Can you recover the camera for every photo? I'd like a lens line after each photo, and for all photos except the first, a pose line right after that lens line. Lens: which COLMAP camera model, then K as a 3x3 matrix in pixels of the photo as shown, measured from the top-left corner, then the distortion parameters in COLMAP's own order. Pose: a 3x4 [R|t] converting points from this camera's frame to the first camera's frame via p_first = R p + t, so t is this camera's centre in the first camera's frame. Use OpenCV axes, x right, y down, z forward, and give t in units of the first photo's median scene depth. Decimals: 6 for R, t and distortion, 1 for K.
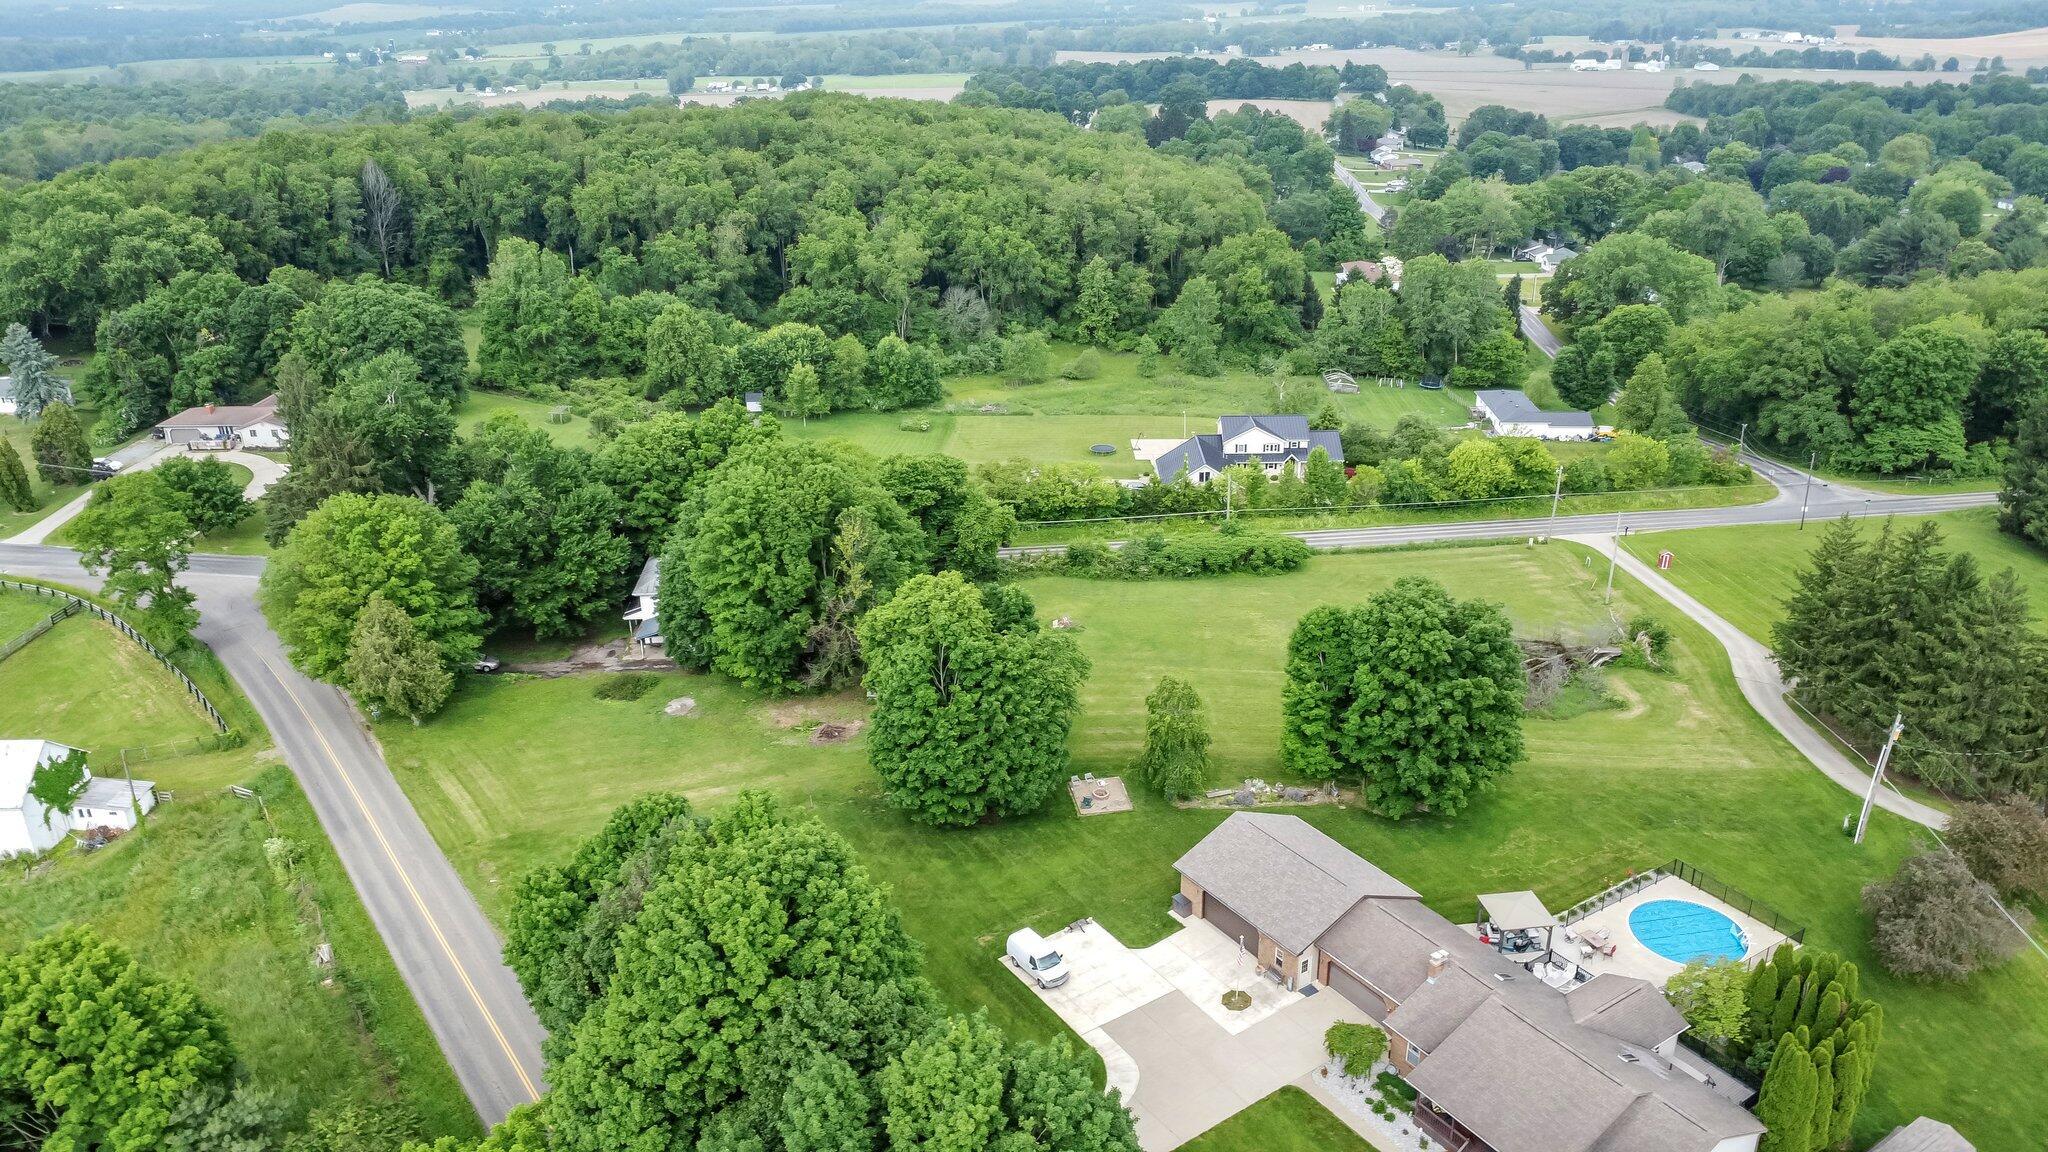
lens RADIAL K [[1482.0, 0, 1024.0], [0, 1482.0, 576.0], [0, 0, 1]] dist [-0.017246, -0.028779]
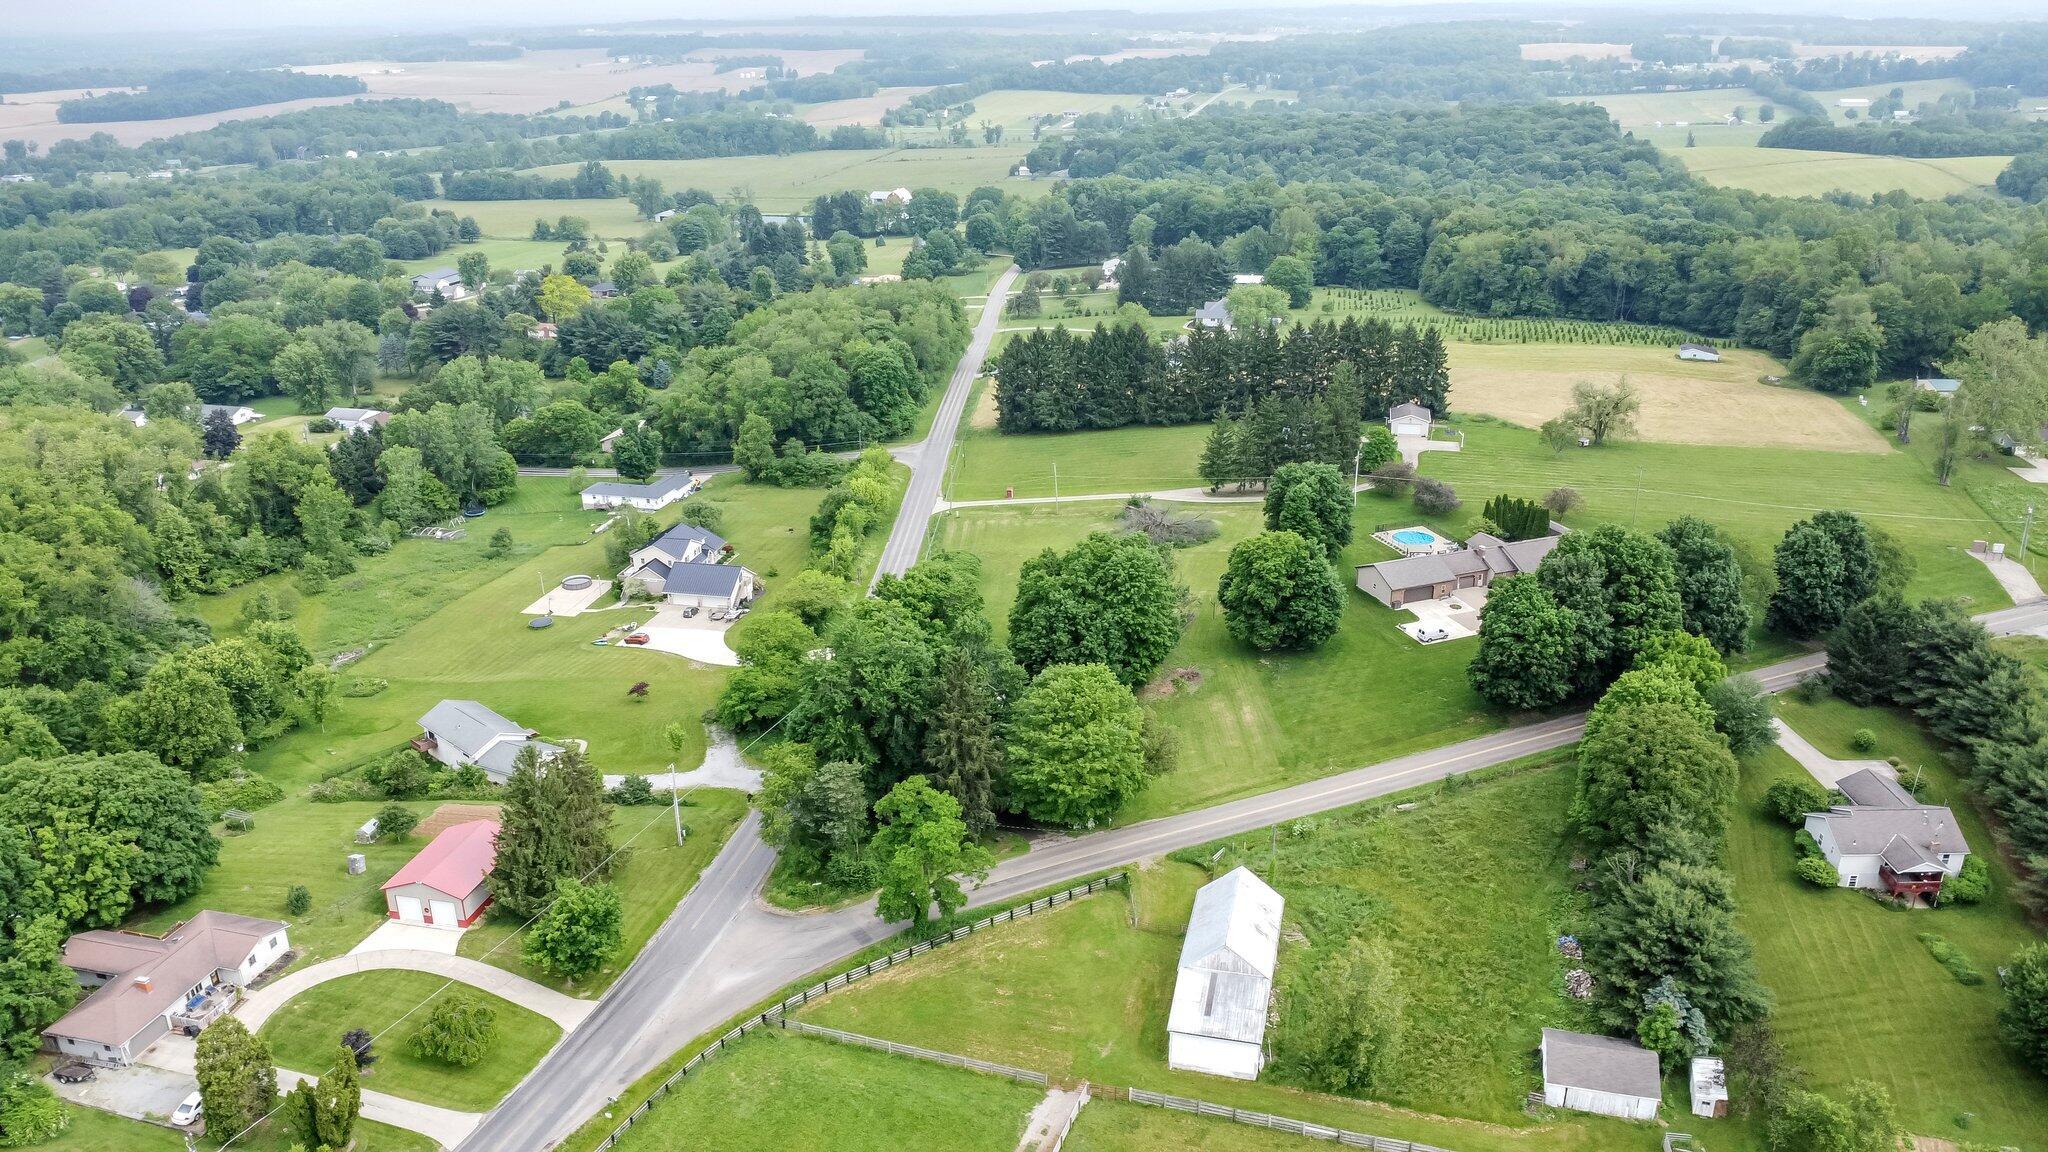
lens RADIAL K [[1482.0, 0, 1024.0], [0, 1482.0, 576.0], [0, 0, 1]] dist [-0.017246, -0.028779]
pose [[0.210287, -0.343853, 0.915175, -1.004763], [0.384614, 0.889719, 0.245912, -0.288890], [-0.898805, 0.300277, 0.319347, 0.364501]]
